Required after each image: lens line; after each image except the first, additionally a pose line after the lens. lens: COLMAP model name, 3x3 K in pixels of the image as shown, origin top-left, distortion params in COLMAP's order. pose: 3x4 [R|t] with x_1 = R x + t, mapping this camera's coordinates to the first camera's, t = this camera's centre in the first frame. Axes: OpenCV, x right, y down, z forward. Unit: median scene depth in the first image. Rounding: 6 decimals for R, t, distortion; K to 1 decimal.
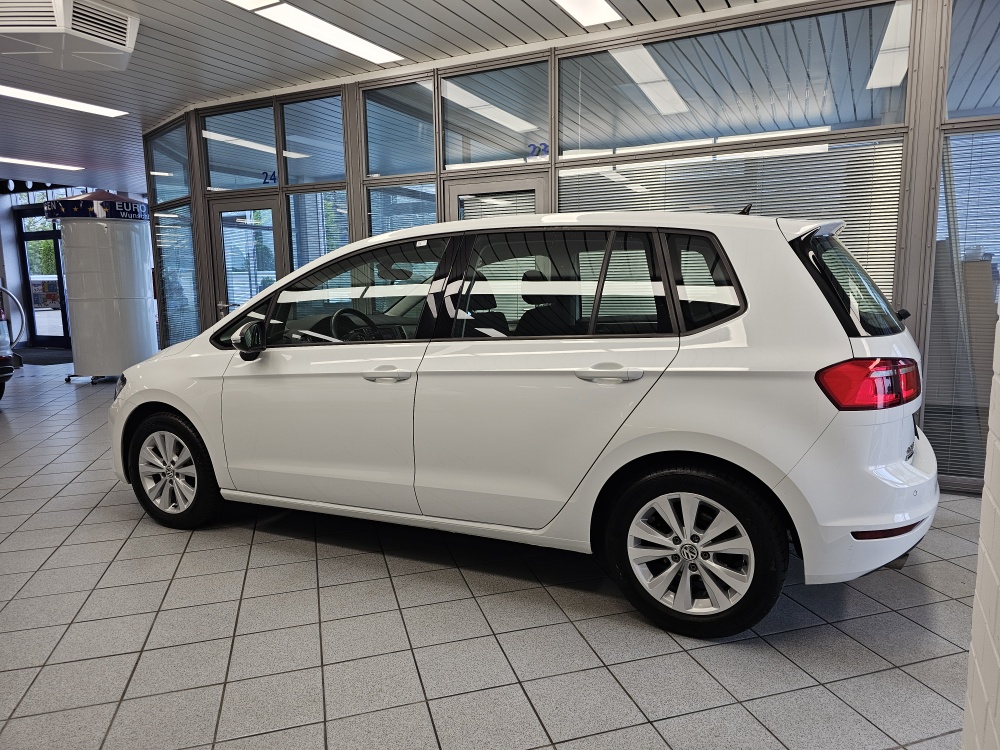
lens RADIAL K [[670.5, 0, 505.6], [0, 670.5, 371.0], [0, 0, 1]] dist [0.052696, -0.056954]
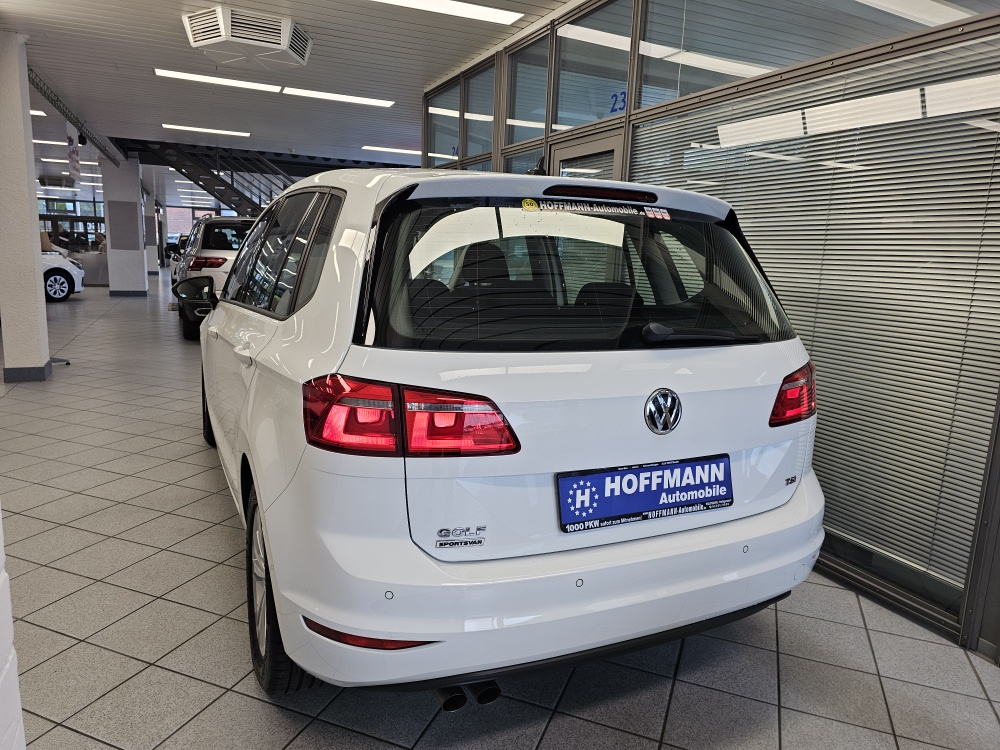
lens RADIAL K [[670.5, 0, 505.6], [0, 670.5, 371.0], [0, 0, 1]] dist [0.052696, -0.056954]
pose [[0.783387, 0.150451, -0.603050, 0.486253], [-0.132098, 0.988396, 0.074988, -0.043907], [0.607334, 0.020917, 0.794171, 0.260643]]
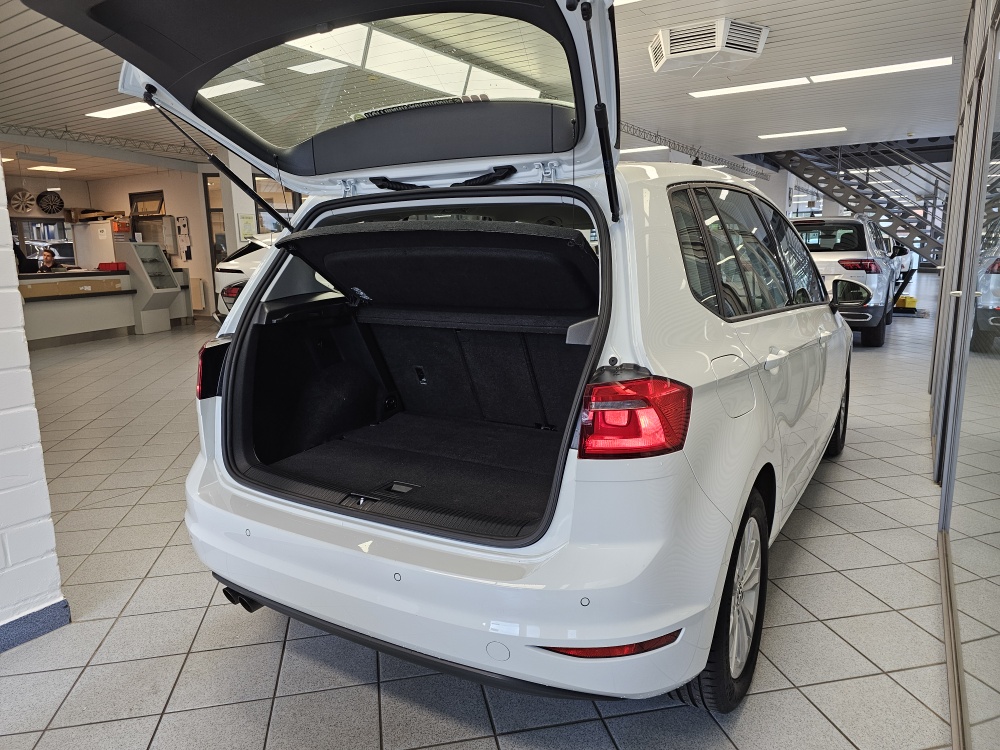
lens RADIAL K [[658.1, 0, 501.4], [0, 658.1, 361.0], [0, 0, 1]] dist [0.054876, -0.052364]
pose [[-0.071212, 0.179746, -0.981132, 0.647548], [-0.113428, 0.975790, 0.186999, -0.092497], [0.990991, 0.124604, -0.049100, 0.648774]]
